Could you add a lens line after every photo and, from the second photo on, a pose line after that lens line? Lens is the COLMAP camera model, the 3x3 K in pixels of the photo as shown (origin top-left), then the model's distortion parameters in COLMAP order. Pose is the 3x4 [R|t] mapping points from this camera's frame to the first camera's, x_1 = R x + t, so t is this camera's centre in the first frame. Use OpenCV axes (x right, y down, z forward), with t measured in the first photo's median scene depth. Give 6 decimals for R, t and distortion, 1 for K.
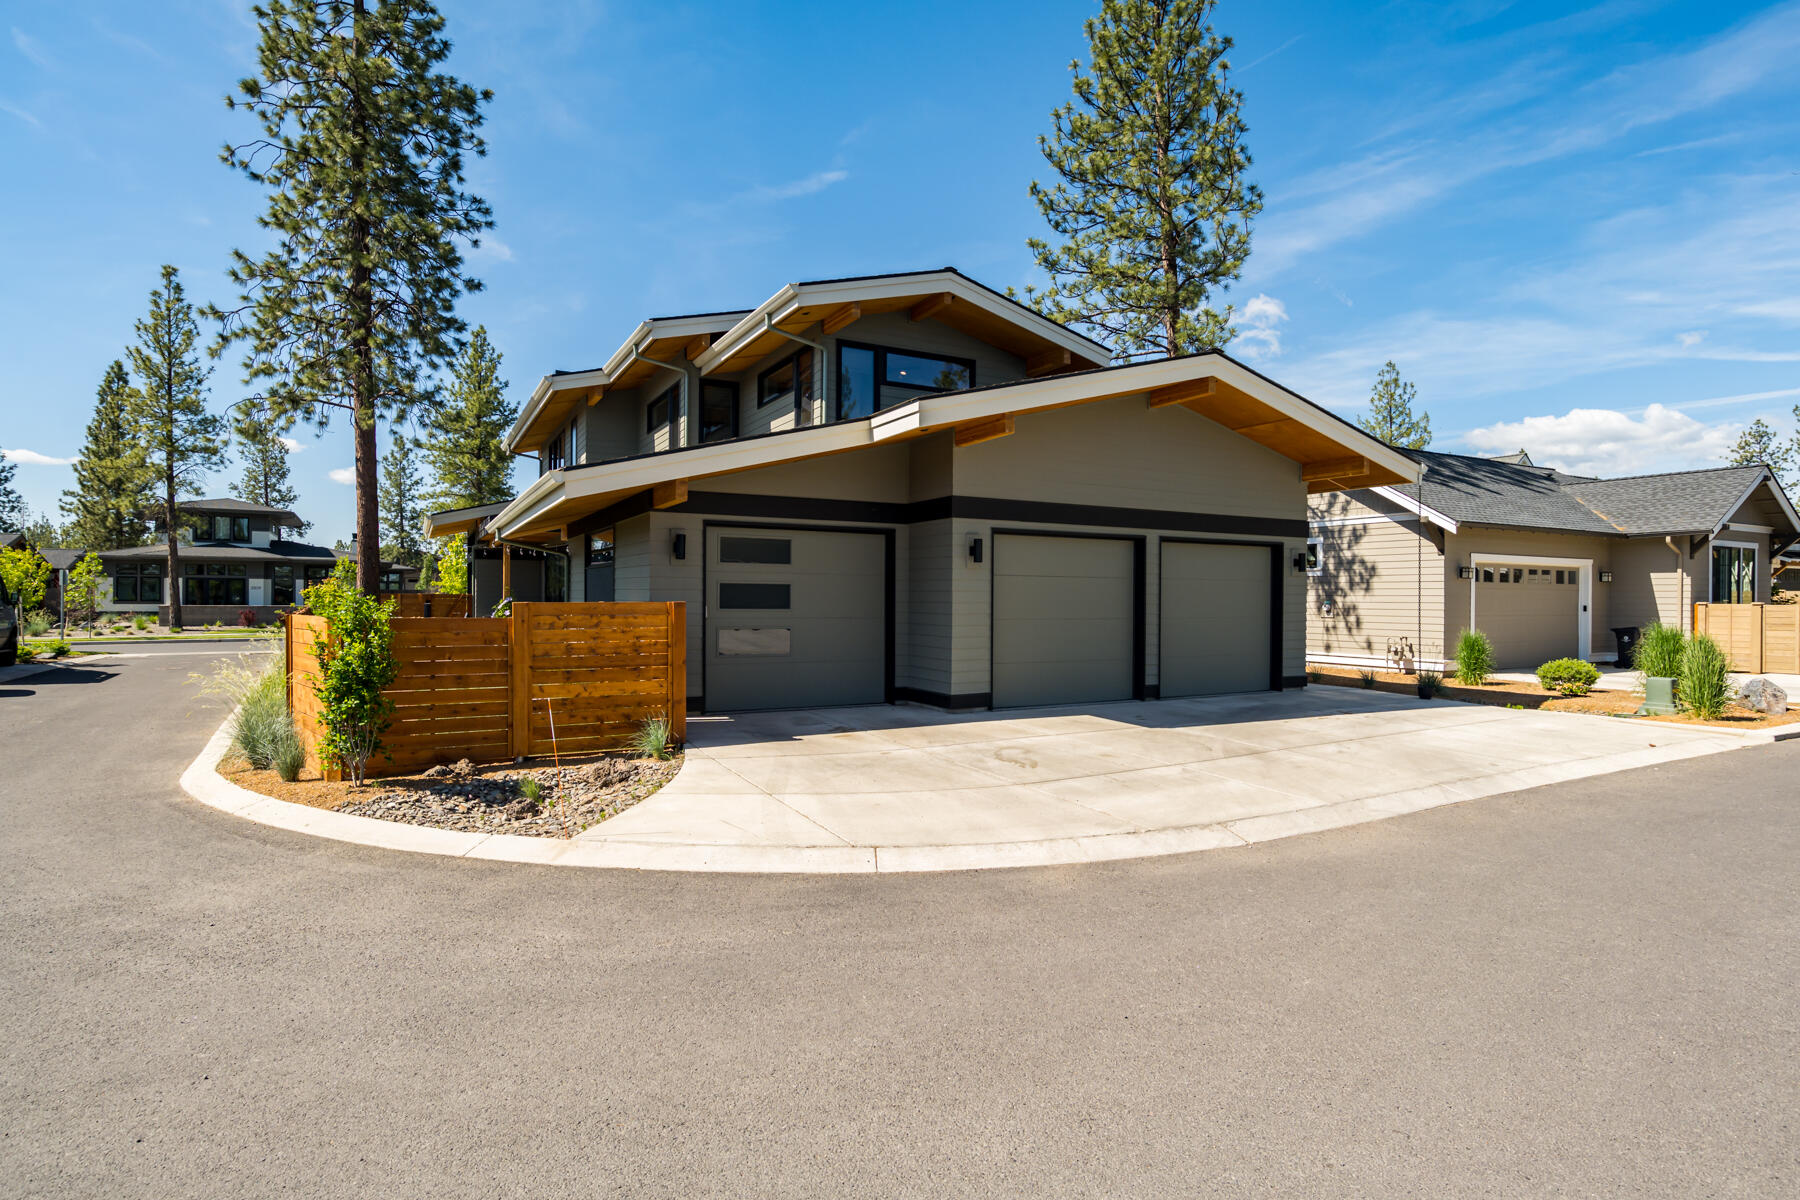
lens RADIAL K [[917.6, 0, 900.0], [0, 917.6, 600.0], [0, 0, 1]] dist [-0.008425, 0.000342]
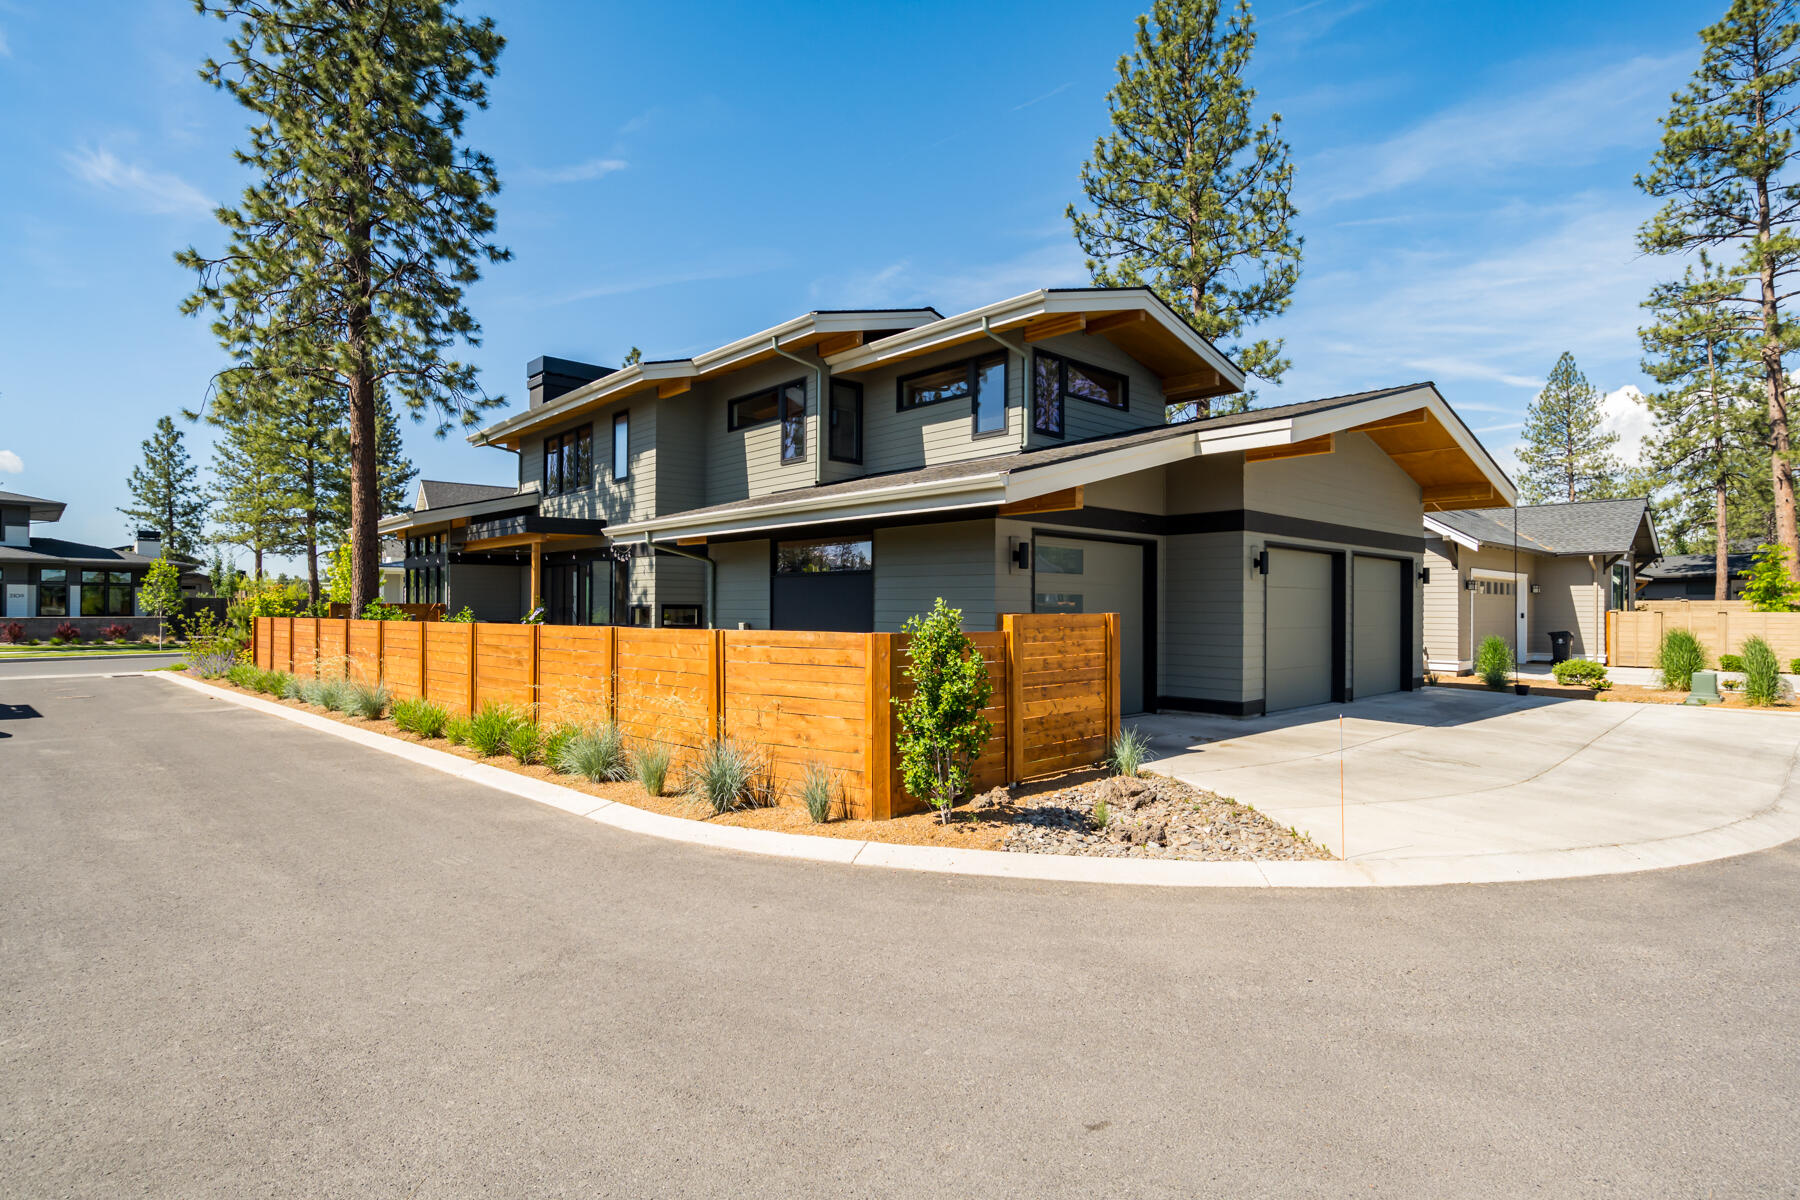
lens RADIAL K [[920.7, 0, 900.0], [0, 920.7, 600.0], [0, 0, 1]] dist [-0.010892, -0.000893]
pose [[0.969835, 0.000385, 0.243761, -0.333974], [0.001837, 0.999959, -0.008886, -0.002005], [-0.243754, 0.009066, 0.969795, 0.054026]]
